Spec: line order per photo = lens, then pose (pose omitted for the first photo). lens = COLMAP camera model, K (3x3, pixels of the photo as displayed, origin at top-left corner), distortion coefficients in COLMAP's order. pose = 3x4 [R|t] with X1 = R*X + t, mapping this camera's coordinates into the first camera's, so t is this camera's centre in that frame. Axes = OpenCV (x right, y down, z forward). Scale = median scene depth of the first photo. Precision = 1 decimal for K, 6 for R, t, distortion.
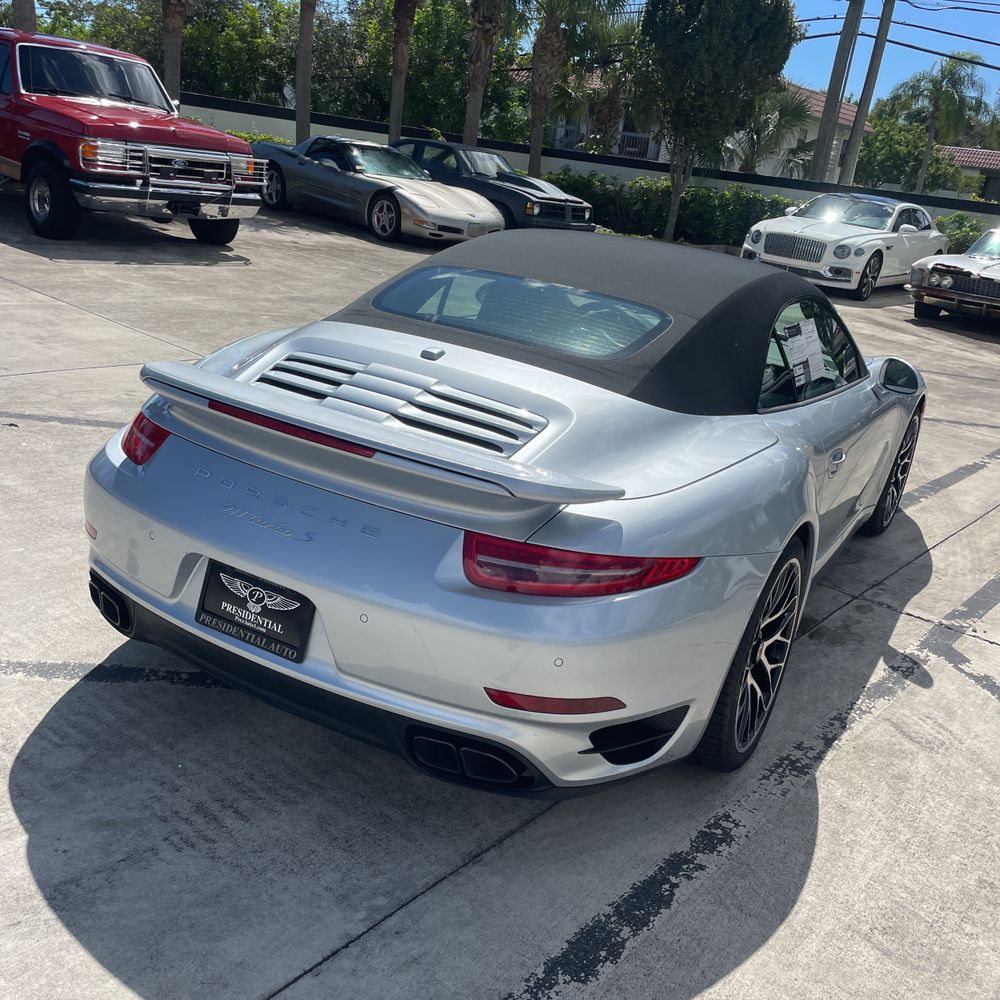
lens RADIAL K [[1007.7, 0, 507.0], [0, 1007.7, 487.5], [0, 0, 1]] dist [0.079950, -0.106439]
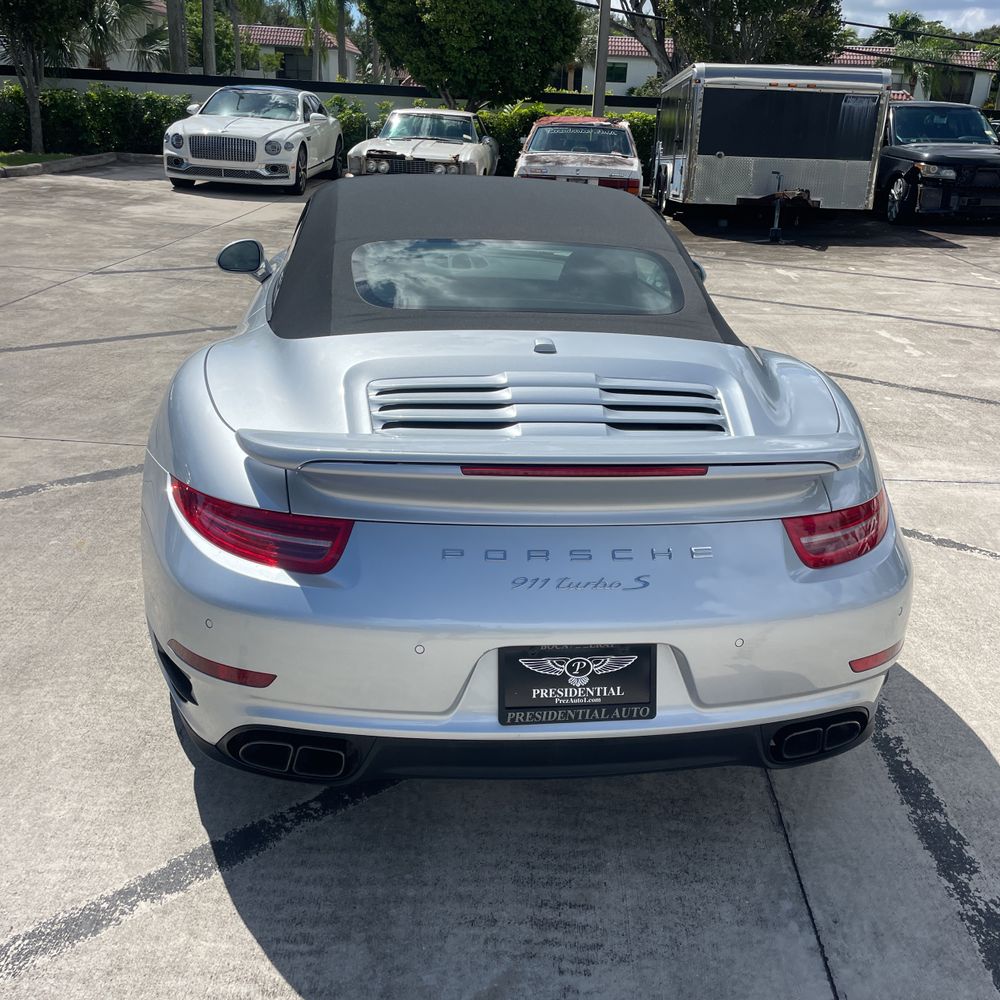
lens RADIAL K [[1010.8, 0, 503.1], [0, 1010.8, 486.5], [0, 0, 1]] dist [0.088553, -0.118437]
pose [[0.798562, -0.294968, 0.524683, -0.461680], [0.242101, 0.955476, 0.168677, -0.131777], [-0.551076, -0.007672, 0.834420, 0.205401]]
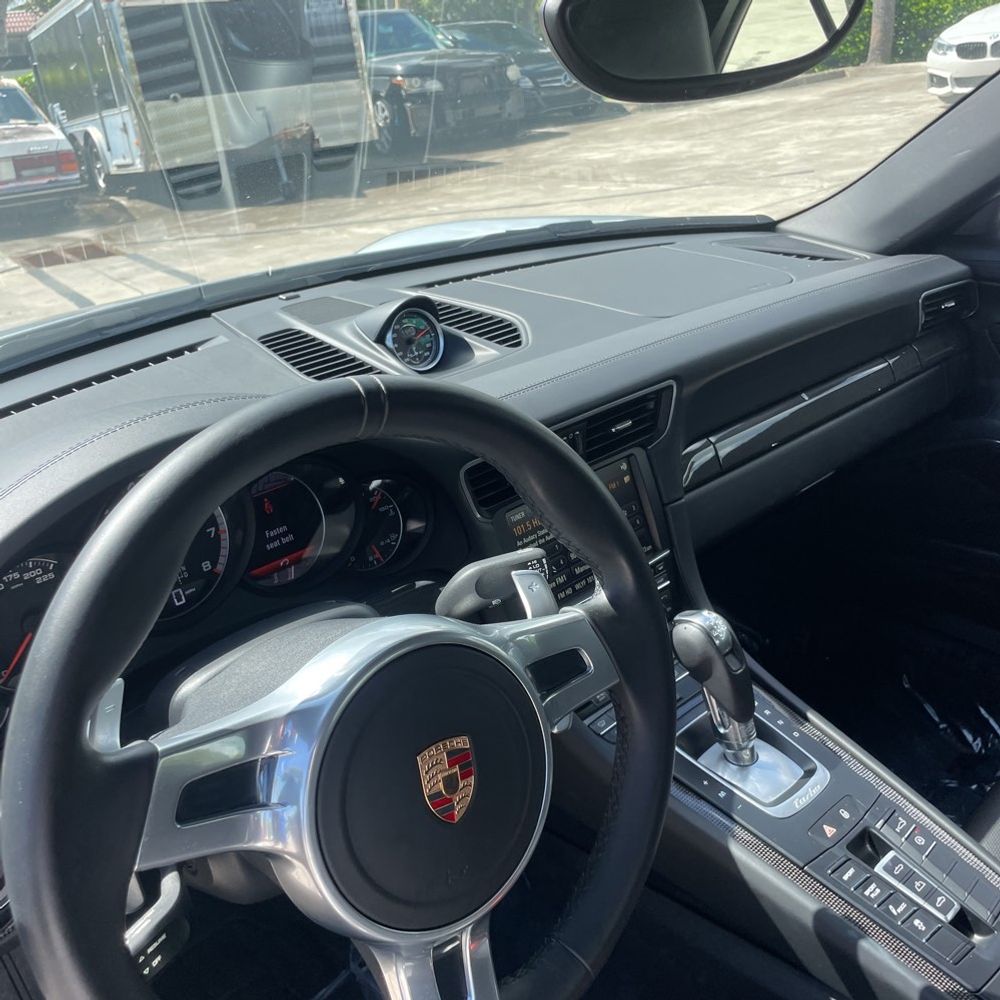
lens RADIAL K [[1006.5, 0, 494.0], [0, 1006.5, 487.6], [0, 0, 1]] dist [0.064644, -0.080158]
pose [[0.294643, -0.510734, 0.807673, 0.032207], [0.419798, 0.828451, 0.370728, -0.259556], [-0.858461, 0.229827, 0.458502, 1.186595]]
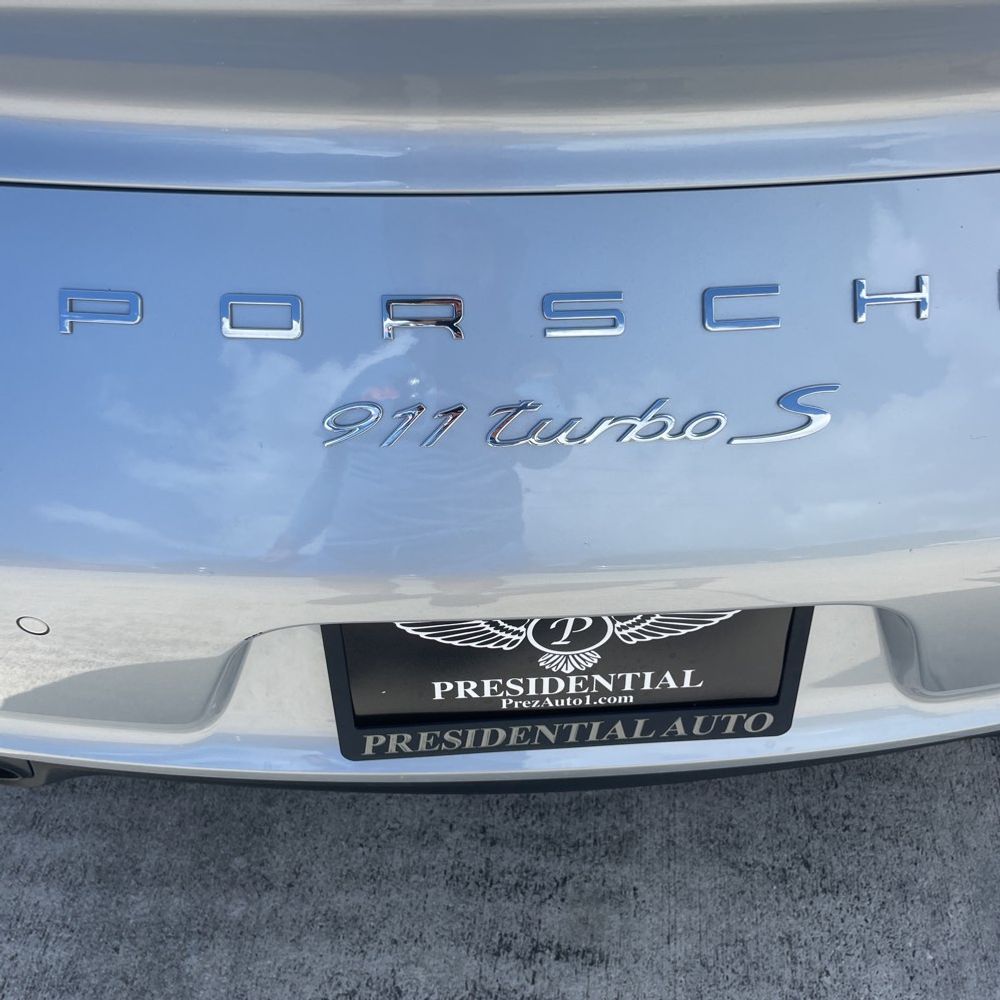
lens RADIAL K [[1007.7, 0, 507.0], [0, 1007.7, 487.5], [0, 0, 1]] dist [0.079950, -0.106439]
pose [[0.835208, -0.488546, 0.252490, -0.204924], [0.265617, 0.760393, 0.592664, -0.062504], [-0.481535, -0.427932, 0.764852, 0.528165]]
